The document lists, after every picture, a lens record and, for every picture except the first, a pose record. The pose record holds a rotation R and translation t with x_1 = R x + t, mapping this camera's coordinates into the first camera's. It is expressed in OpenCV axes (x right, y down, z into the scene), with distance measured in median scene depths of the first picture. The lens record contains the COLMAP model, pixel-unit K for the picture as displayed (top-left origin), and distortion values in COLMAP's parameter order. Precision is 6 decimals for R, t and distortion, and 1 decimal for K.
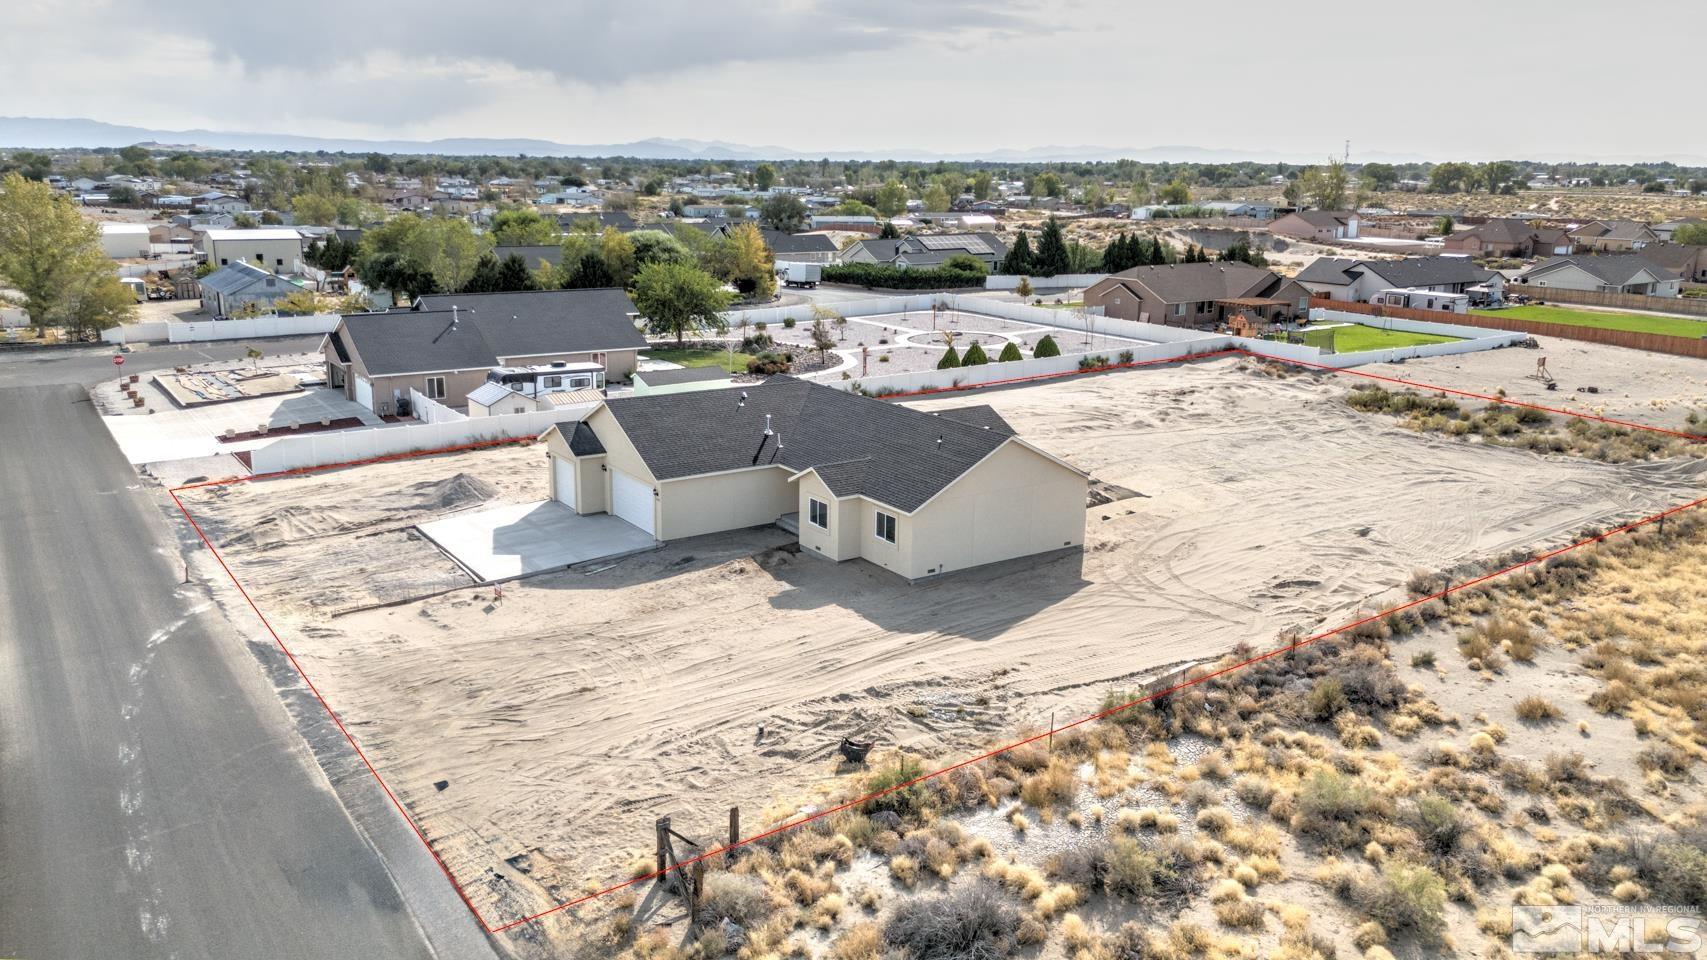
lens RADIAL K [[1249.3, 0, 853.5], [0, 1249.3, 480.0], [0, 0, 1]] dist [0.047225, -0.008741]
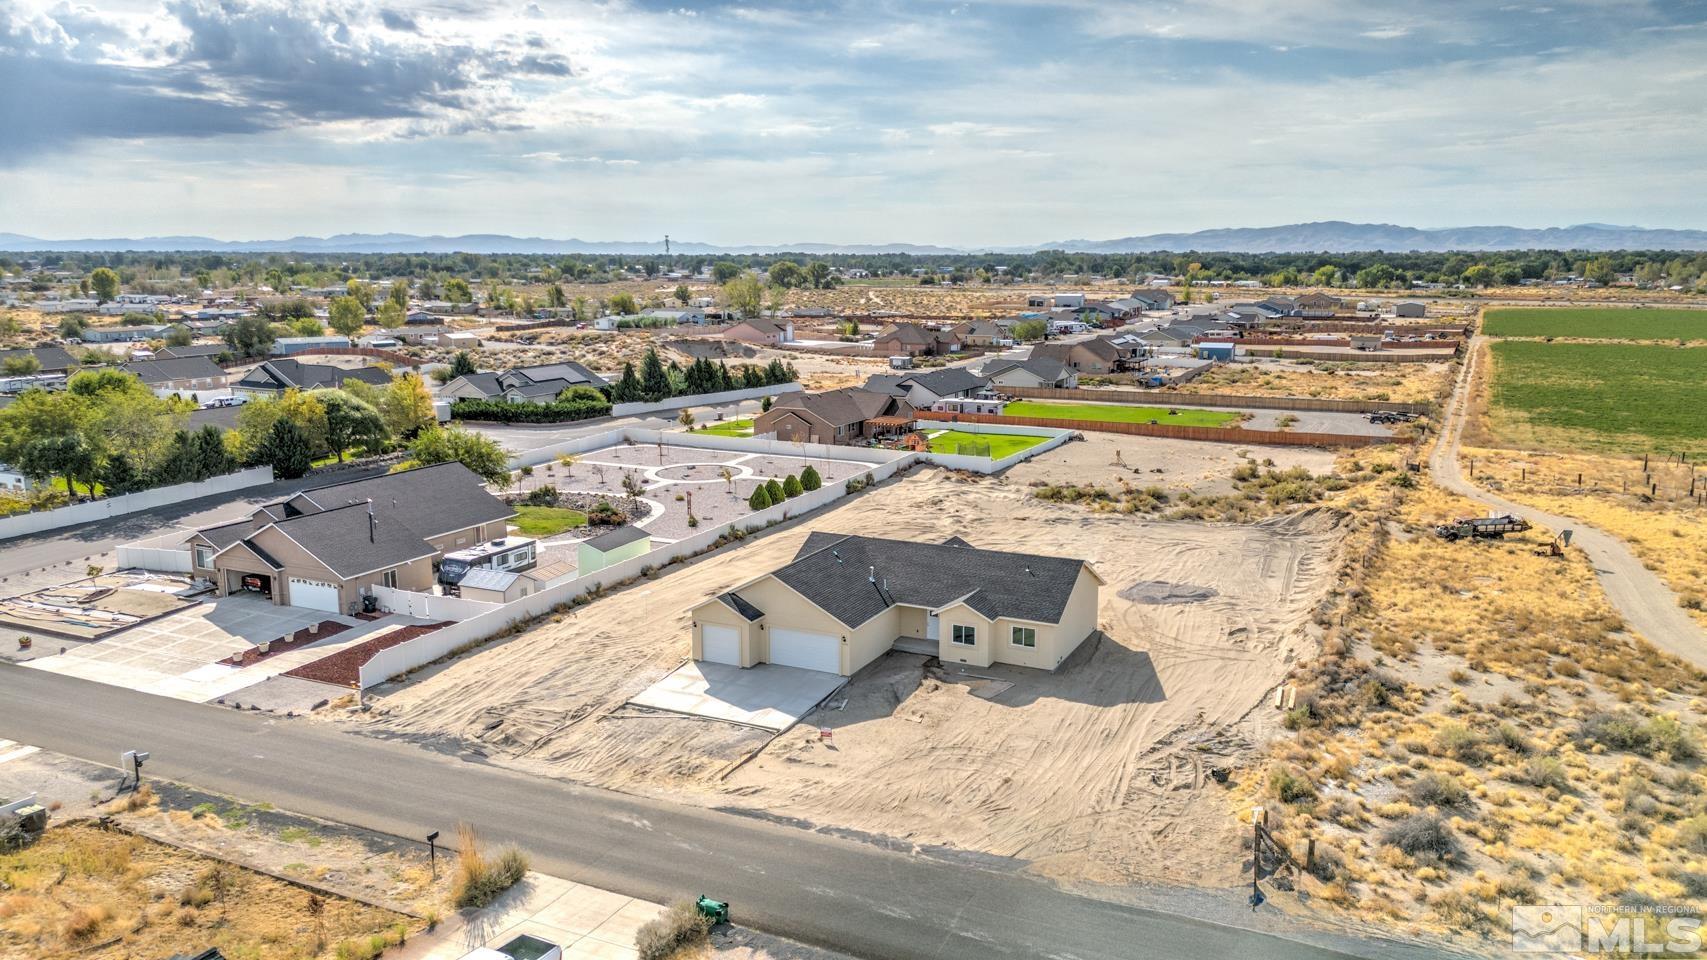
lens RADIAL K [[1249.3, 0, 853.5], [0, 1249.3, 480.0], [0, 0, 1]] dist [0.047225, -0.008741]
pose [[0.865146, -0.098350, 0.491782, -0.832284], [0.131052, 0.990846, -0.032391, -0.118858], [-0.484095, 0.092472, 0.870116, -0.145306]]
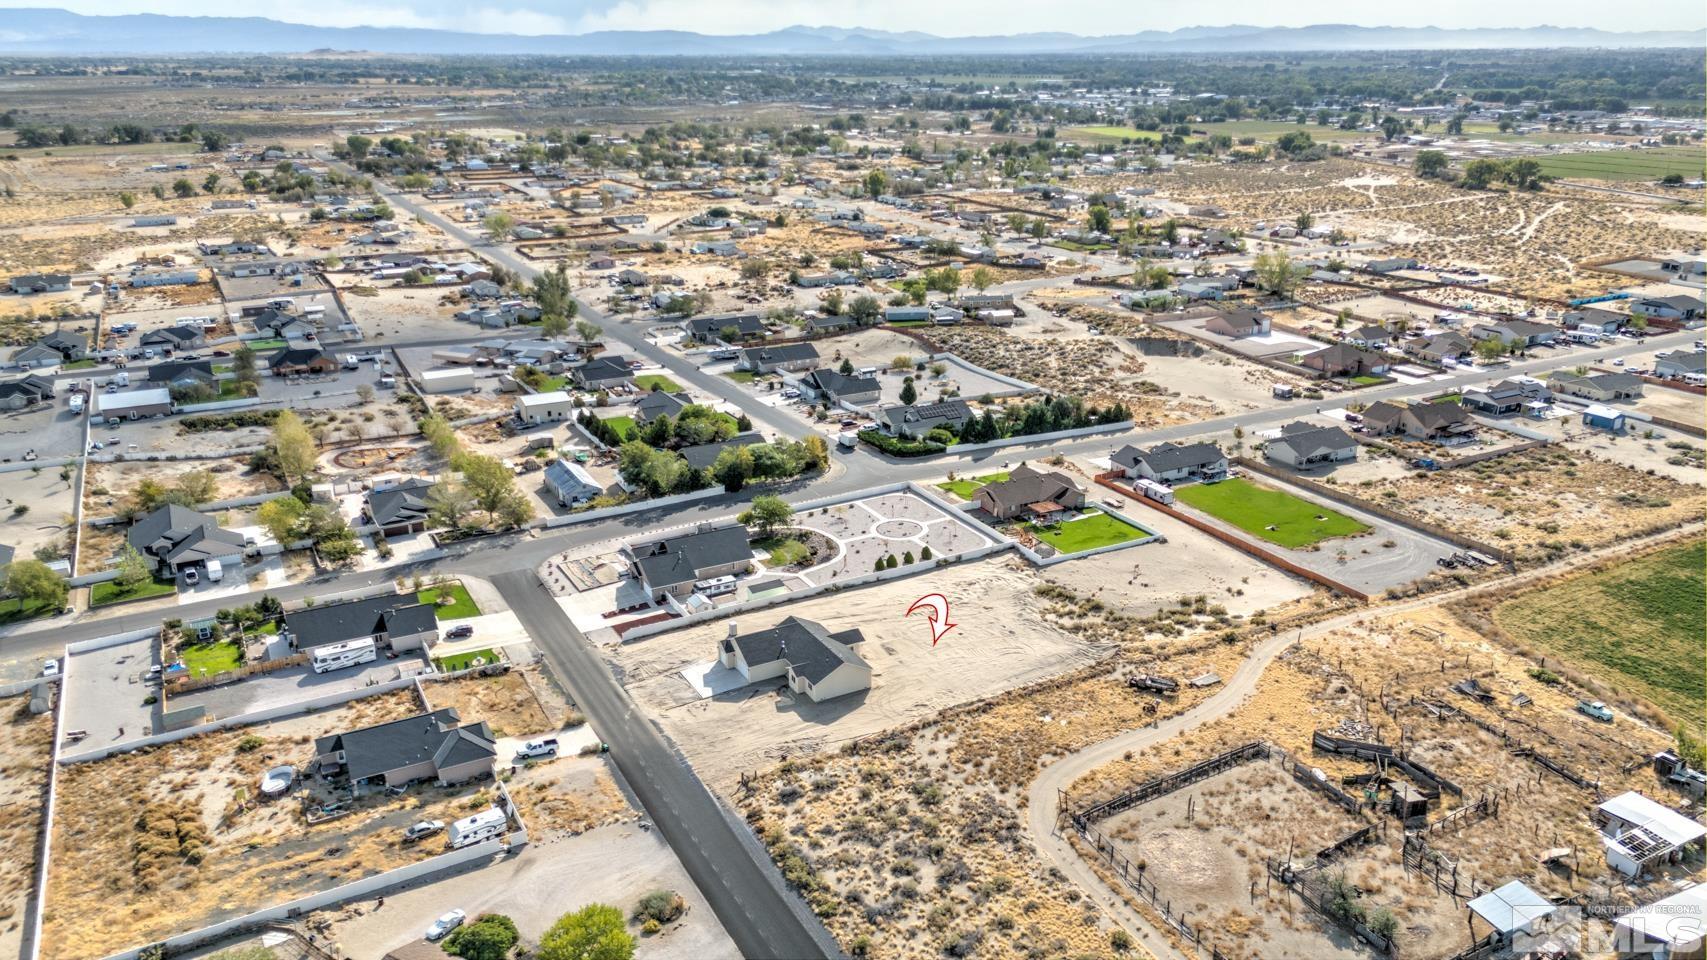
lens RADIAL K [[1249.3, 0, 853.5], [0, 1249.3, 480.0], [0, 0, 1]] dist [0.047225, -0.008741]
pose [[0.993211, 0.010397, -0.115860, 0.576665], [0.001014, 0.995187, 0.097993, -0.931098], [0.116321, -0.097446, 0.988420, -2.564573]]
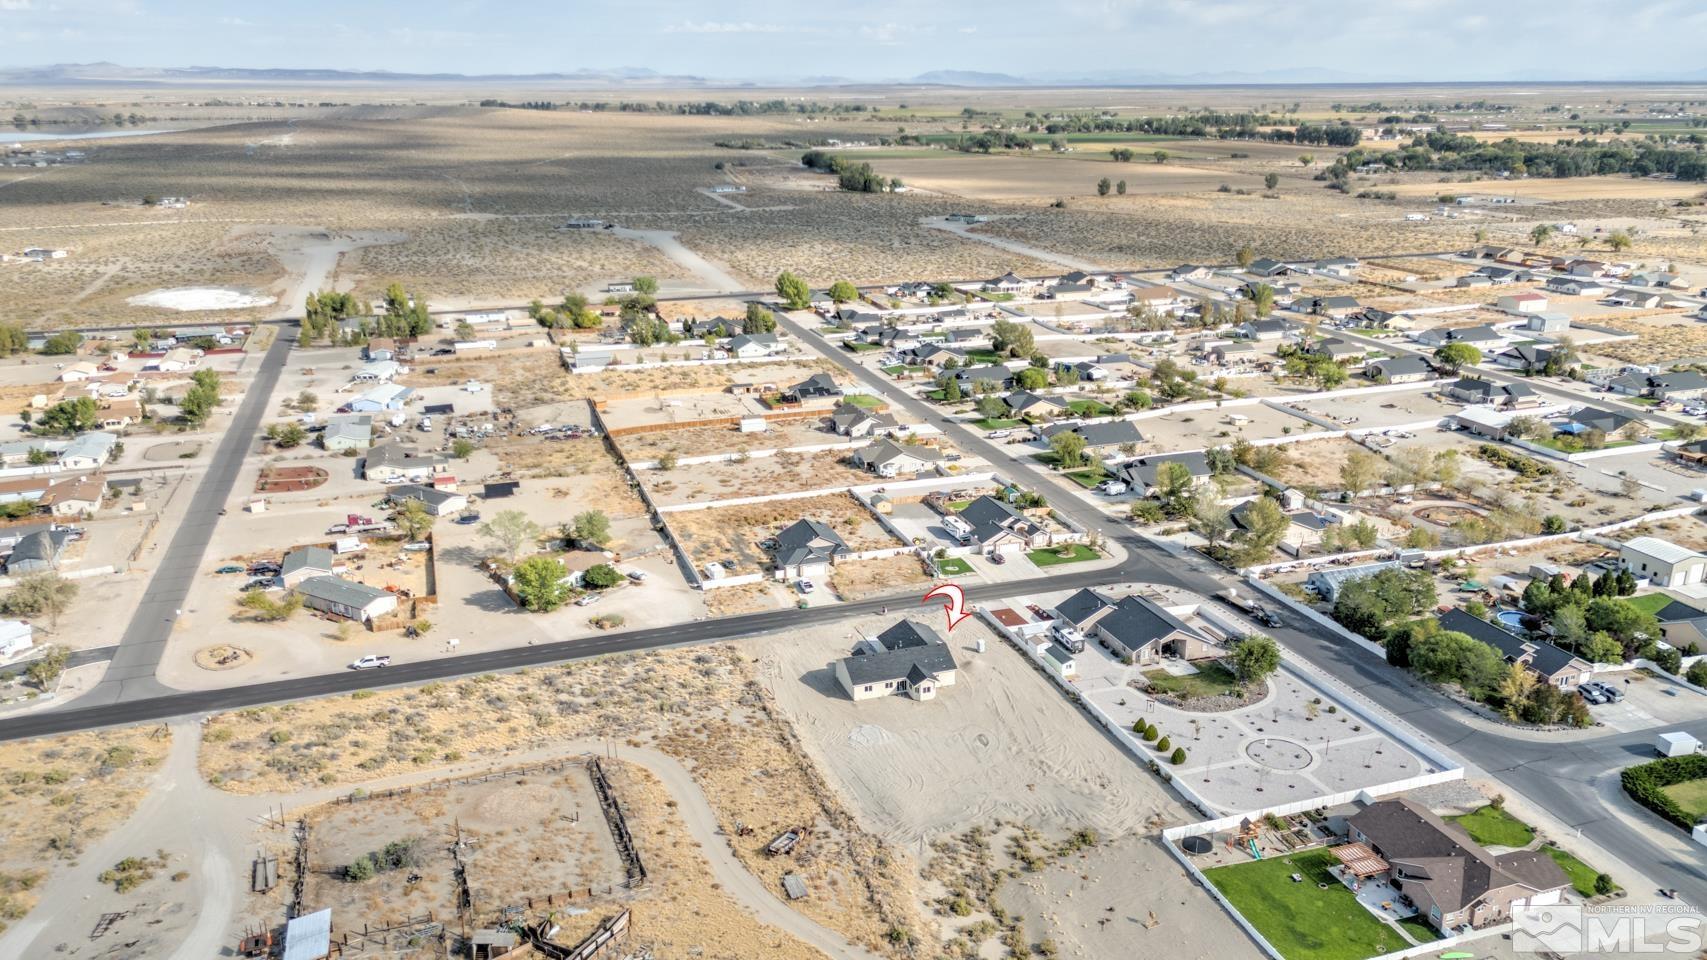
lens RADIAL K [[1249.3, 0, 853.5], [0, 1249.3, 480.0], [0, 0, 1]] dist [0.047225, -0.008741]
pose [[-0.288452, 0.261925, -0.920973, 3.732924], [-0.223274, 0.916941, 0.330709, -1.928714], [0.931098, 0.301023, -0.206012, 1.740153]]
